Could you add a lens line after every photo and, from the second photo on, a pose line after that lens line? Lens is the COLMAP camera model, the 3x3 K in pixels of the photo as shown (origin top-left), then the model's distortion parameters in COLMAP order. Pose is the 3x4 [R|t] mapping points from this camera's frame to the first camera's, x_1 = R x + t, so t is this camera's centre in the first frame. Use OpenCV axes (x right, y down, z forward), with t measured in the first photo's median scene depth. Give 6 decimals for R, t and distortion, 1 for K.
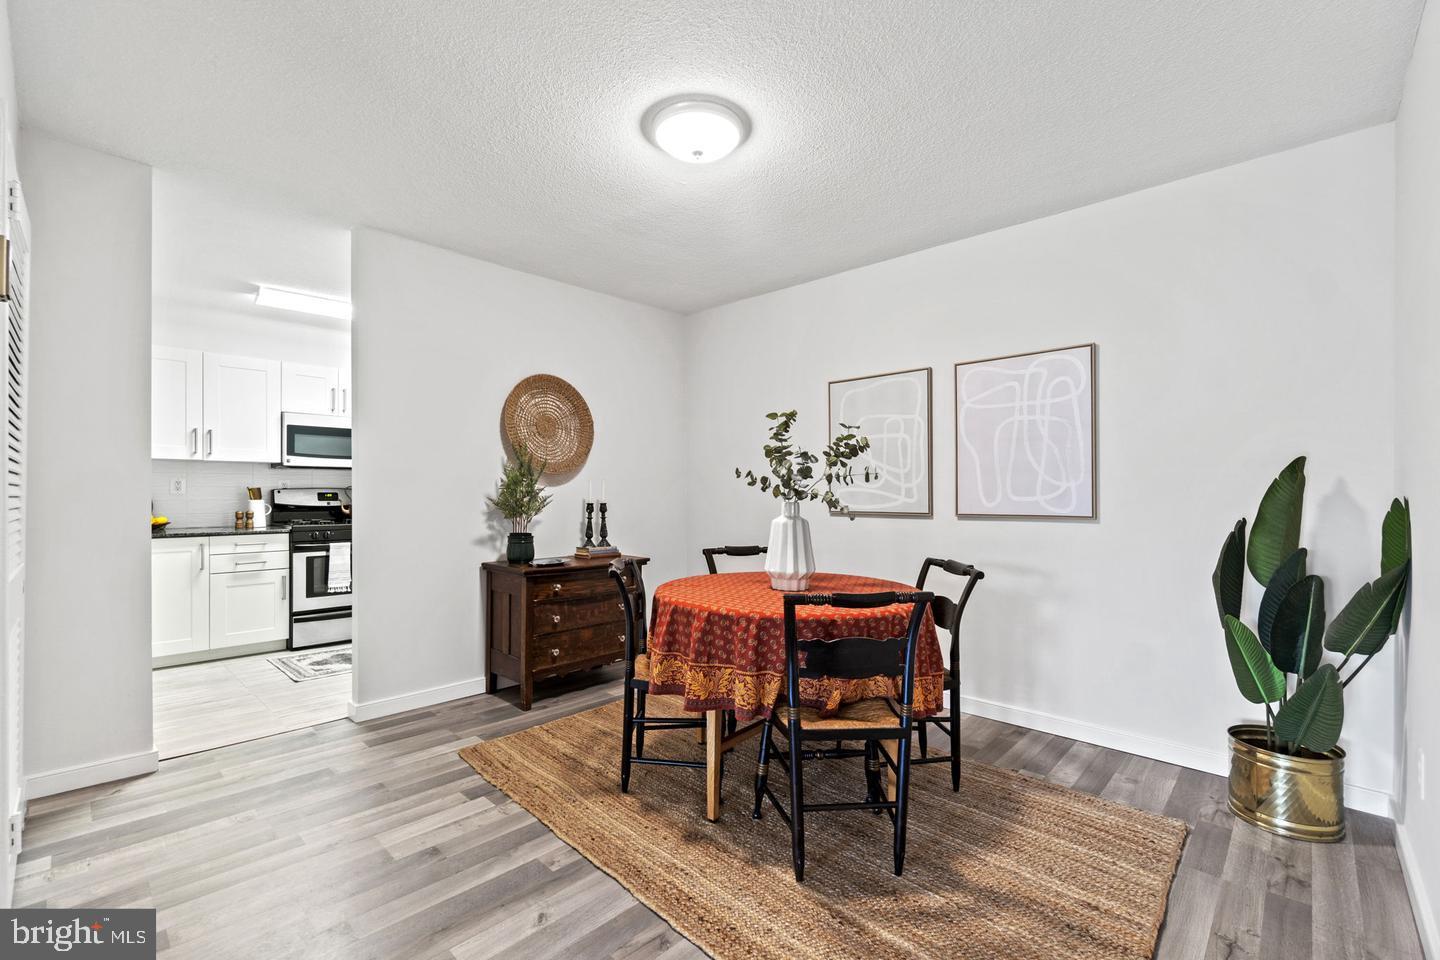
lens RADIAL K [[624.5, 0, 702.2], [0, 624.5, 491.8], [0, 0, 1]] dist [-0.004650, 0.000219]
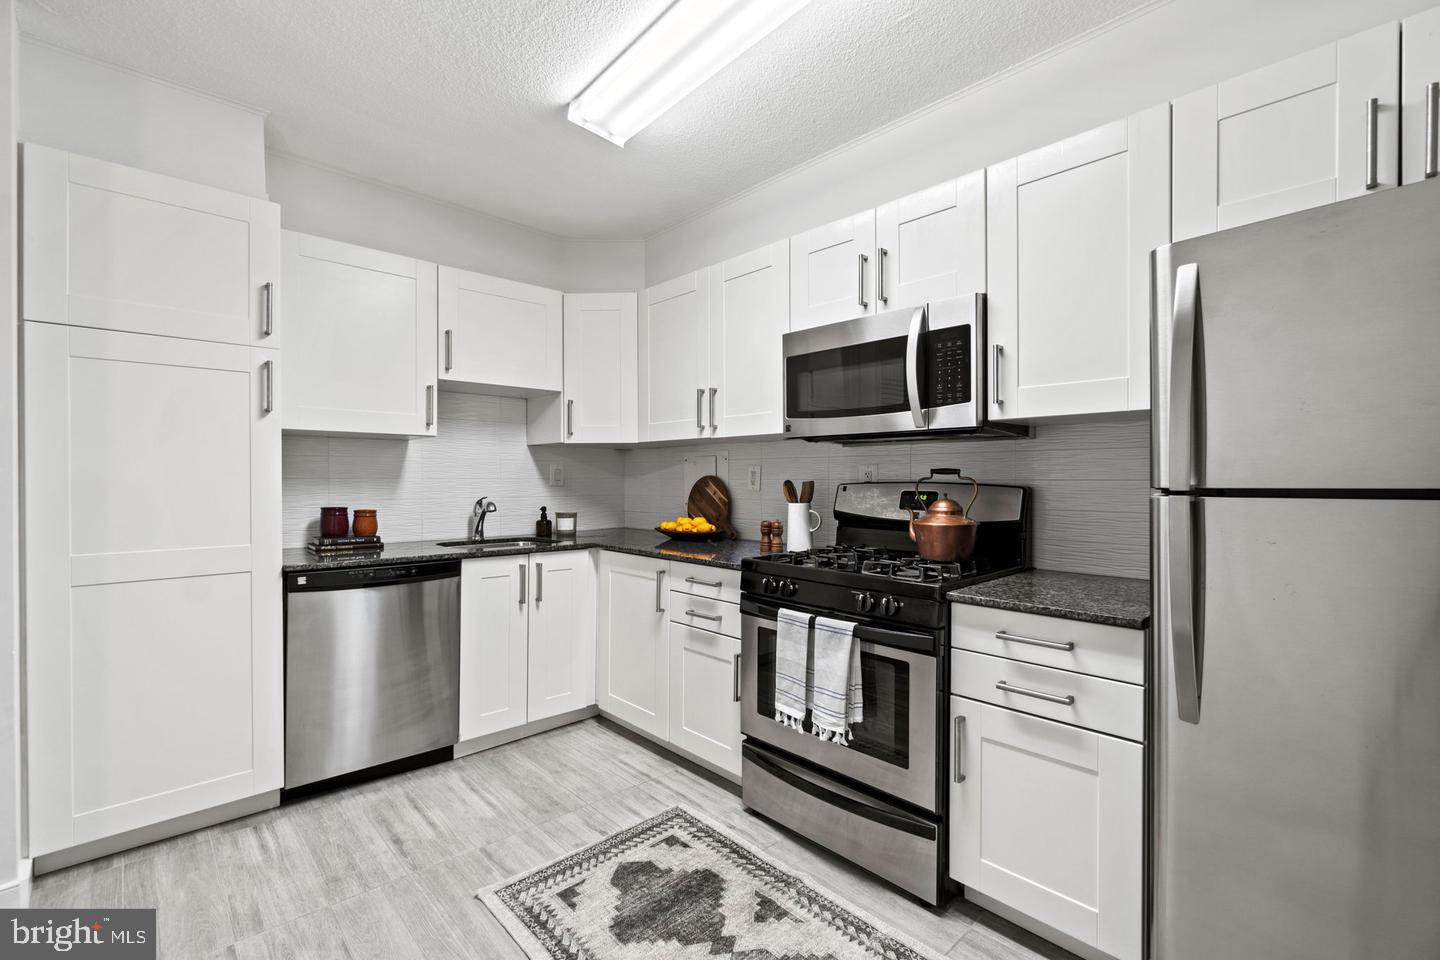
lens RADIAL K [[624.5, 0, 717.6], [0, 624.5, 479.1], [0, 0, 1]] dist [-0.004650, 0.000219]
pose [[-0.039796, 0.000525, -0.999208, -0.159058], [-0.002288, 0.999997, 0.000617, -0.009150], [0.999205, 0.002311, -0.039794, 1.003729]]
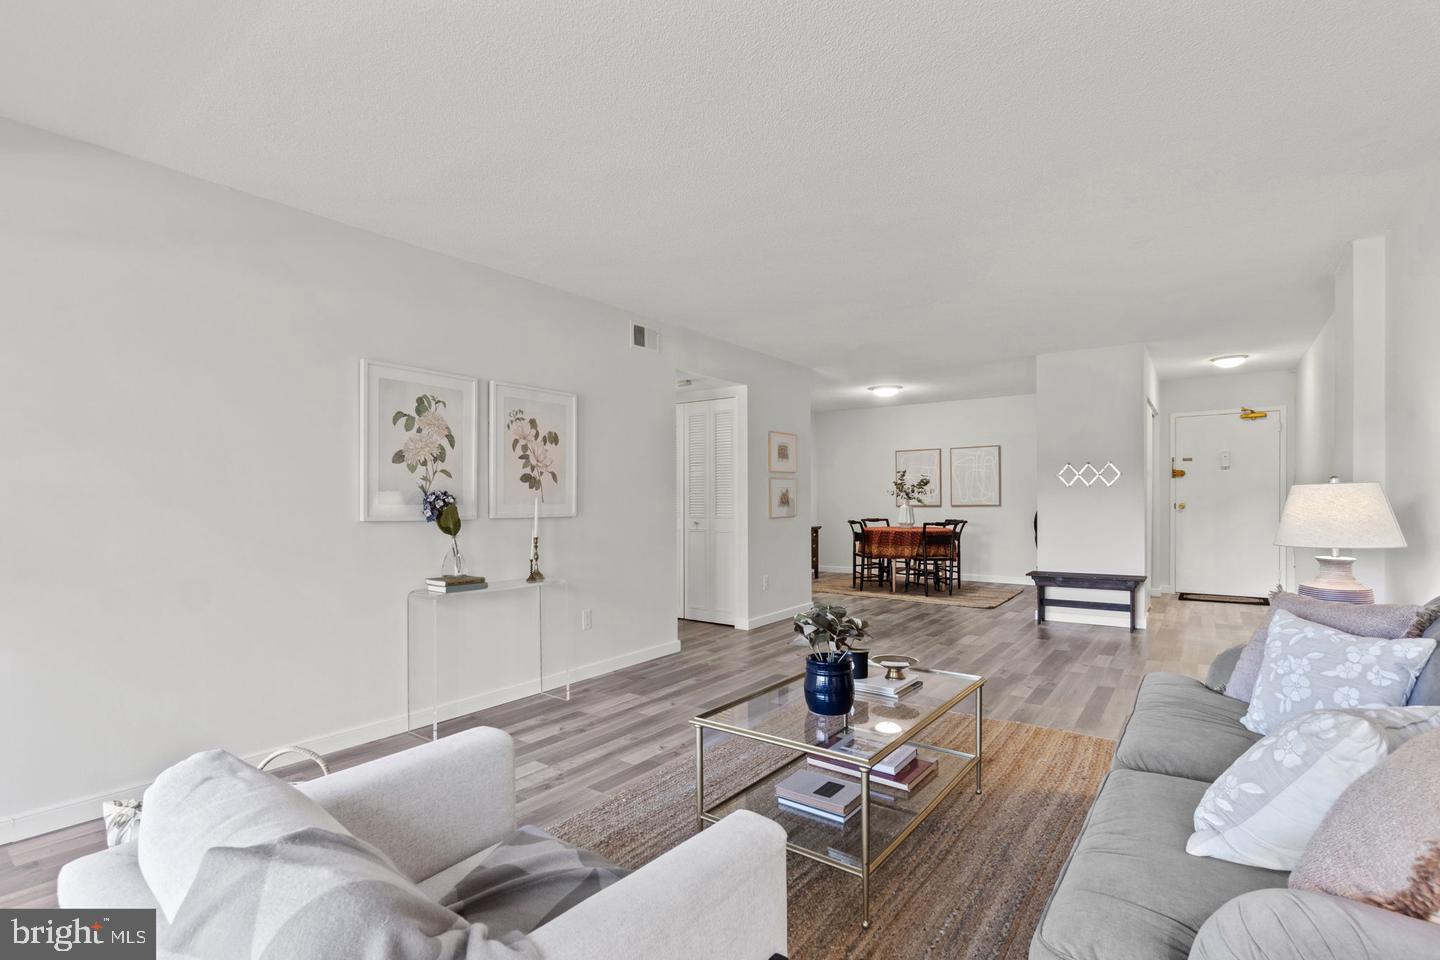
lens RADIAL K [[679.8, 0, 698.1], [0, 679.8, 506.6], [0, 0, 1]] dist [-0.001205, 0.000061]
pose [[0.992085, -0.009660, 0.125199, -0.744412], [0.007959, 0.999869, 0.014074, -0.005292], [-0.125318, -0.012966, 0.992032, -1.259549]]
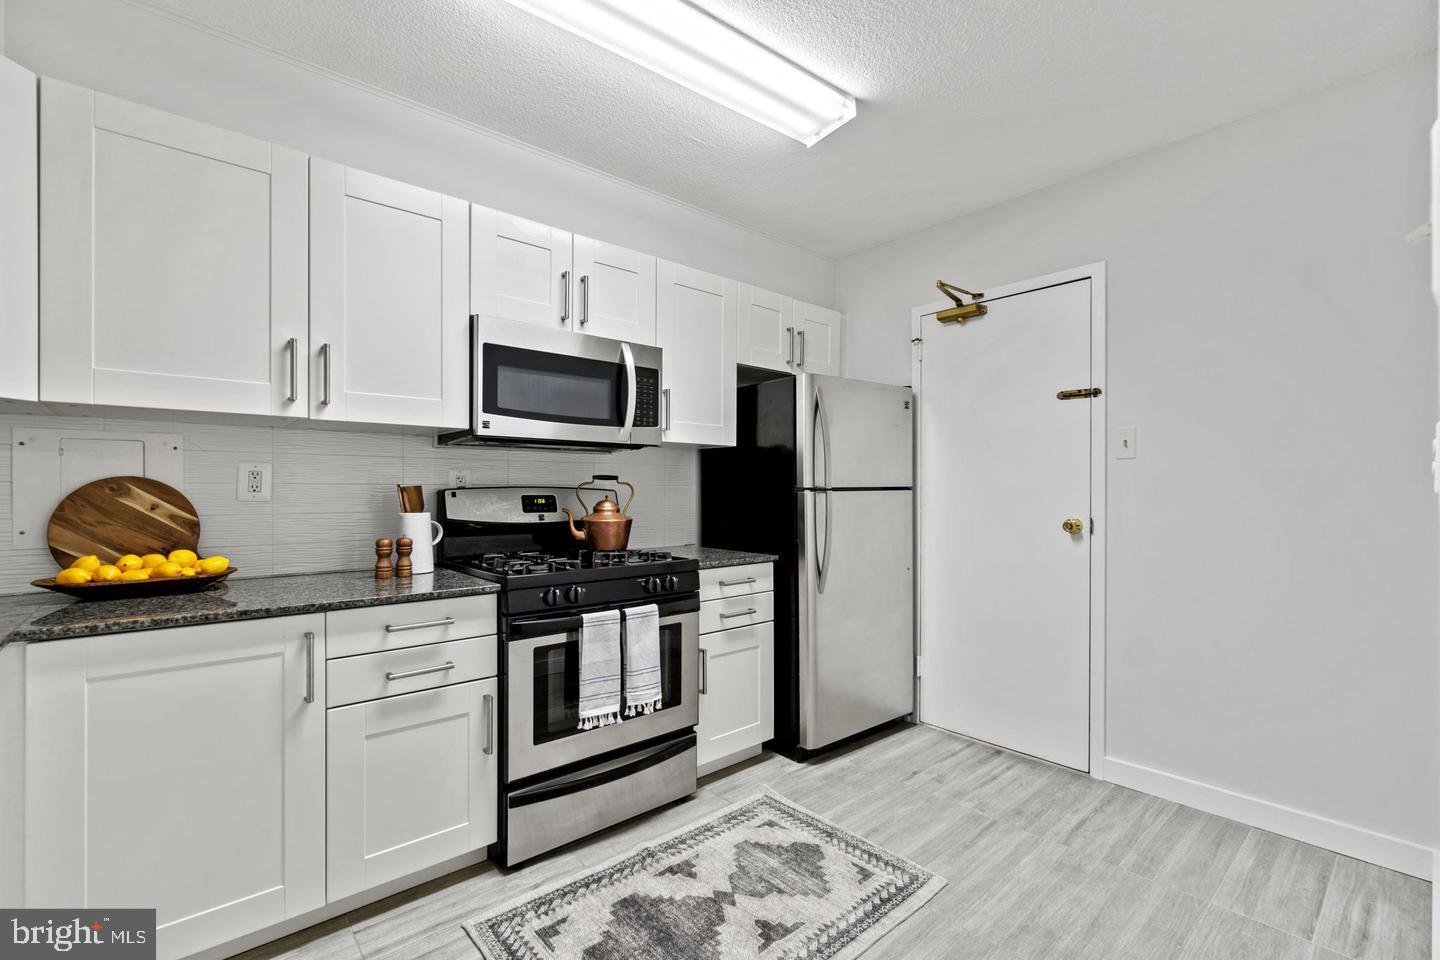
lens RADIAL K [[624.5, 0, 696.9], [0, 624.5, 489.4], [0, 0, 1]] dist [-0.004650, 0.000219]
pose [[0.994940, -0.000956, -0.100463, -0.489983], [0.000750, 0.999998, -0.002082, -0.002926], [0.100464, 0.001996, 0.994939, 0.597326]]
